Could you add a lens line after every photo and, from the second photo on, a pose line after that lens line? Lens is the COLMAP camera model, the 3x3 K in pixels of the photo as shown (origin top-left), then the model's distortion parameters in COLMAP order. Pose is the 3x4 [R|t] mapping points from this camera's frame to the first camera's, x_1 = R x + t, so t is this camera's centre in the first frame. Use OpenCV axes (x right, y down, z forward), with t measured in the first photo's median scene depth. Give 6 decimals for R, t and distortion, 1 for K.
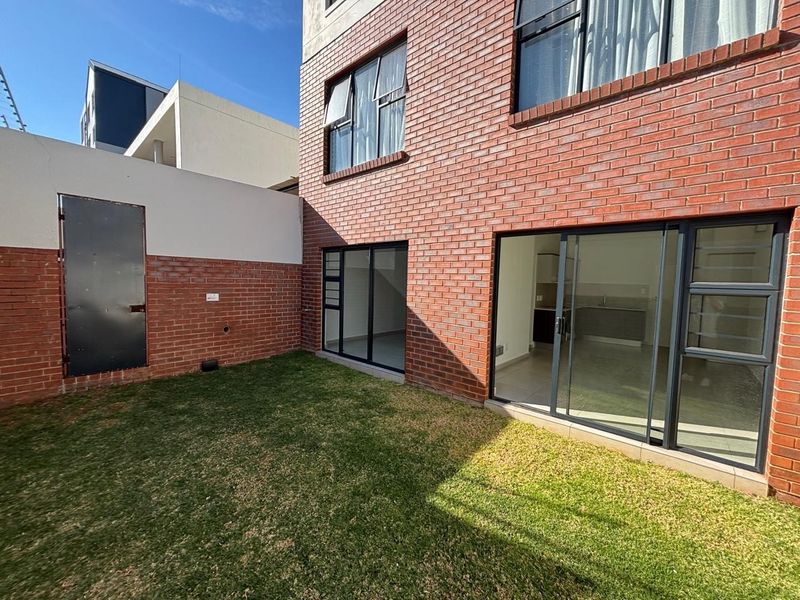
lens RADIAL K [[321.2, 0, 400.0], [0, 321.2, 300.0], [0, 0, 1]] dist [0.000106, -0.000241]
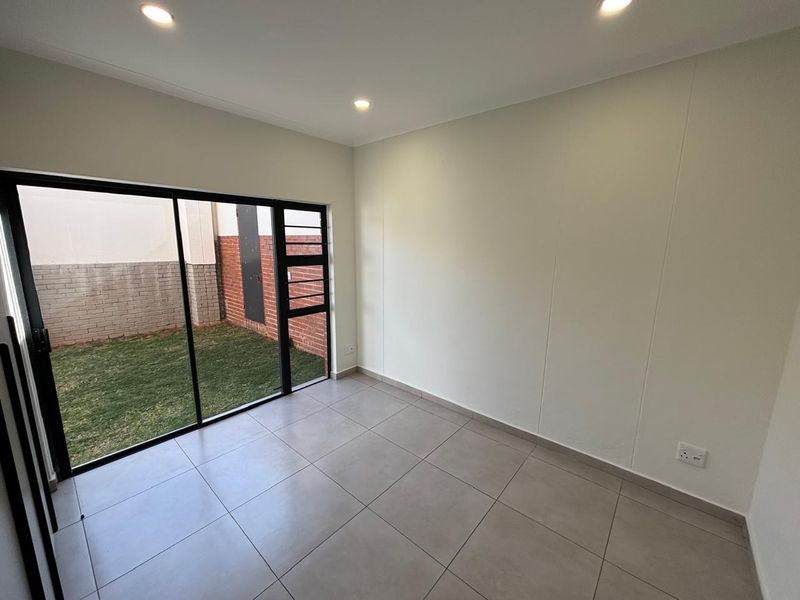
lens RADIAL K [[321.2, 0, 400.0], [0, 321.2, 300.0], [0, 0, 1]] dist [0.000106, -0.000241]
pose [[0.016924, 0.153988, -0.987928, 0.483341], [-0.075746, 0.985427, 0.152300, -0.131806], [0.996984, 0.072254, 0.028341, 1.578502]]
